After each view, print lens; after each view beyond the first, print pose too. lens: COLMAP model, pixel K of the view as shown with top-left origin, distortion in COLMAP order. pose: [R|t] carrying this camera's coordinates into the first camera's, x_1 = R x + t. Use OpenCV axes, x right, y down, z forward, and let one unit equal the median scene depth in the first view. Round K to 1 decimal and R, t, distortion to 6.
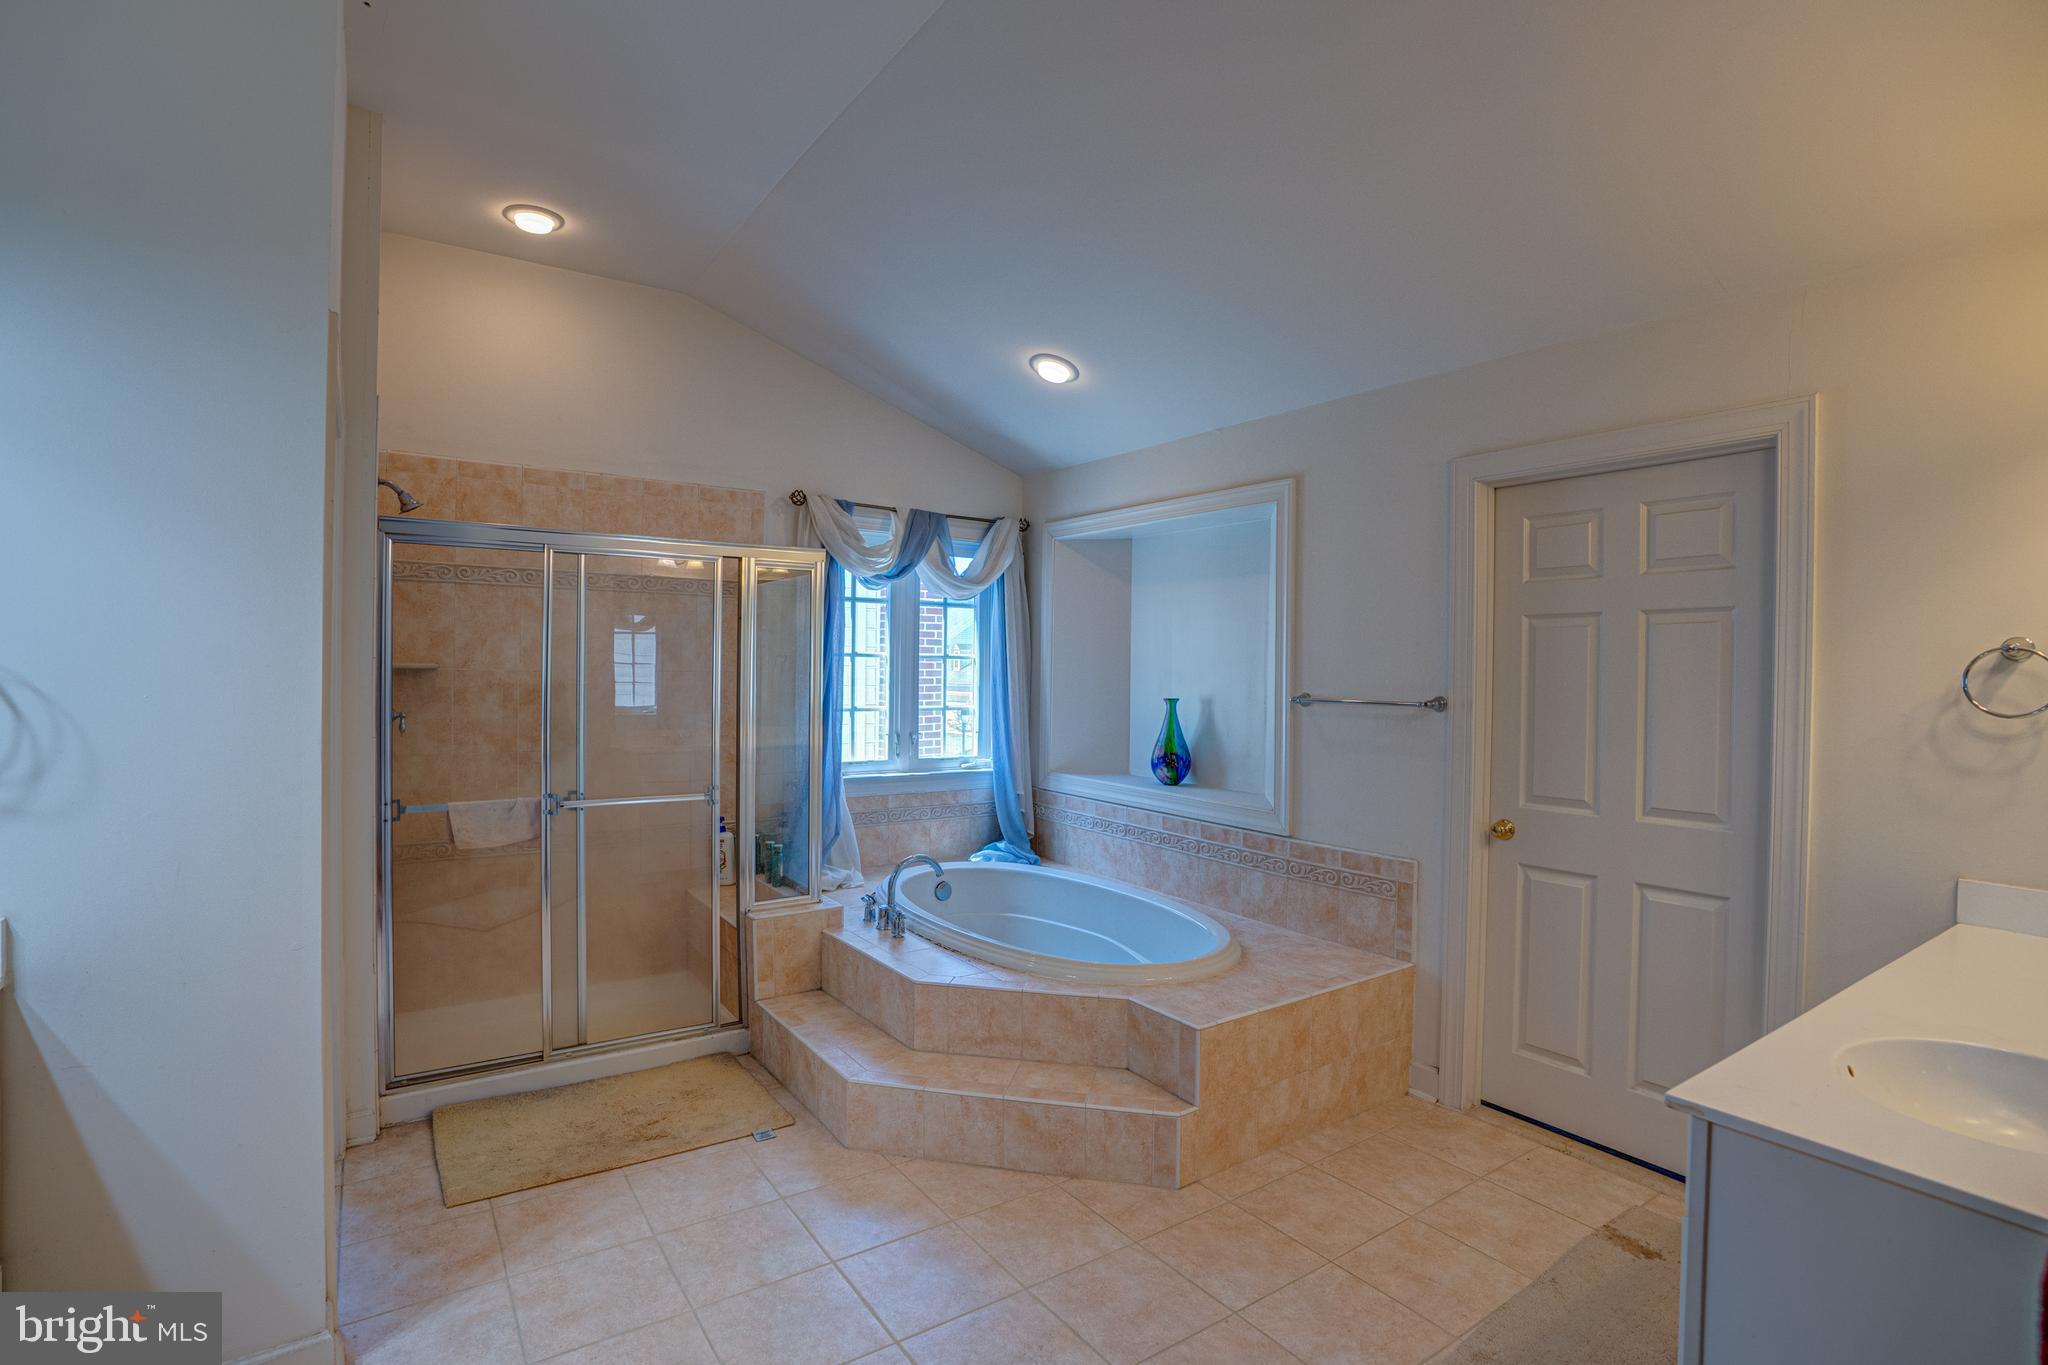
lens RADIAL K [[977.8, 0, 1014.0], [0, 977.8, 681.4], [0, 0, 1]] dist [-0.062165, 0.022926]
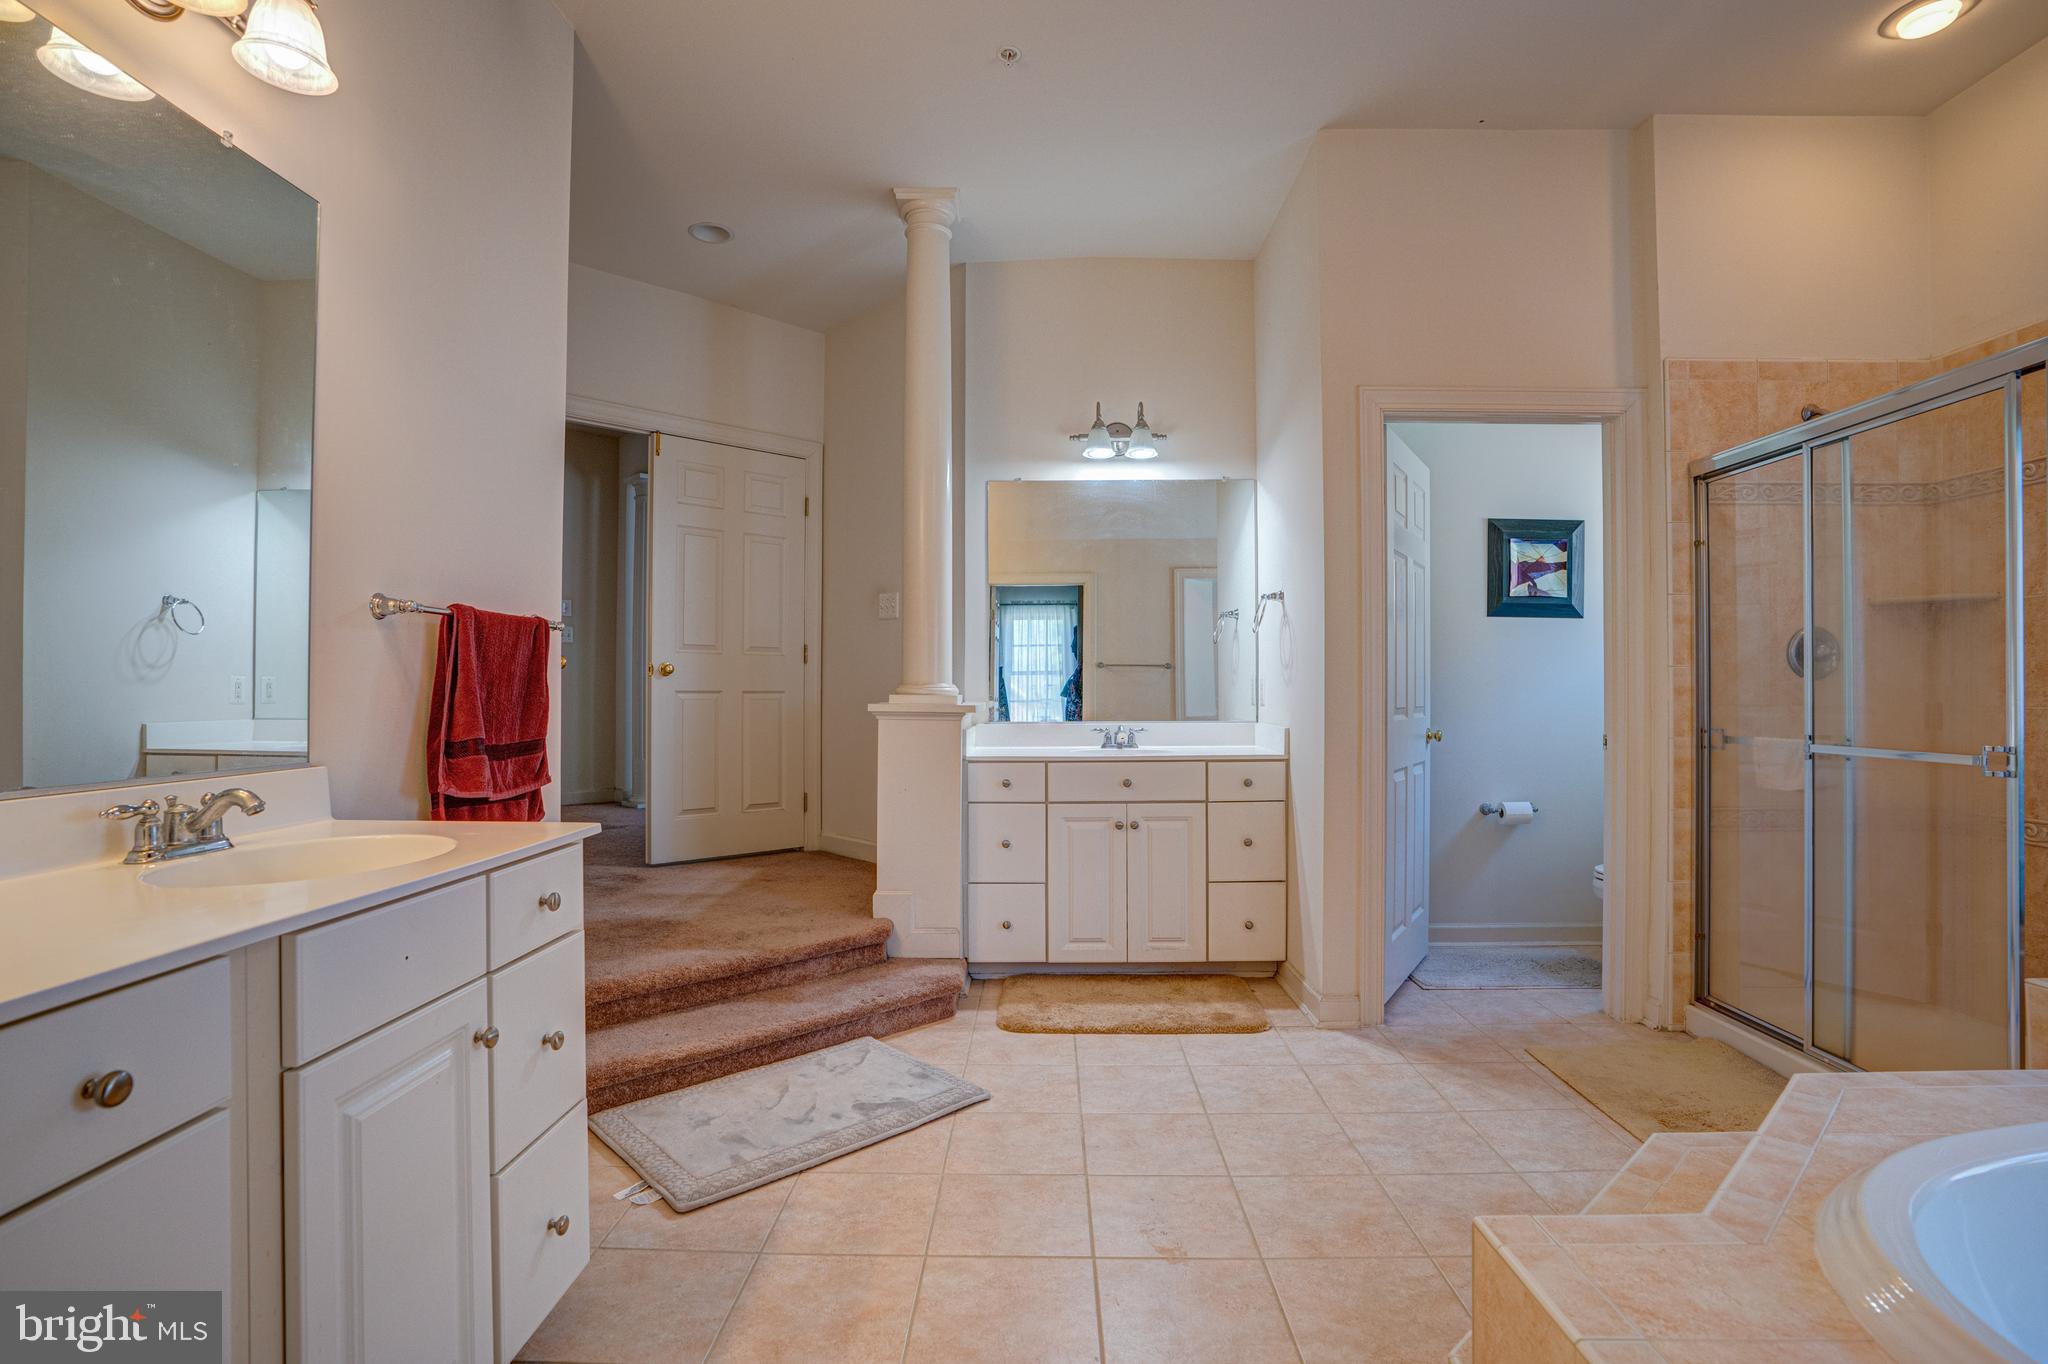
lens RADIAL K [[977.8, 0, 1023.4], [0, 977.8, 681.7], [0, 0, 1]] dist [-0.062165, 0.022926]
pose [[-0.581091, -0.018368, -0.813631, 0.850034], [-0.014435, 0.999821, -0.012261, 0.140869], [0.813711, 0.004620, -0.581252, 1.353682]]
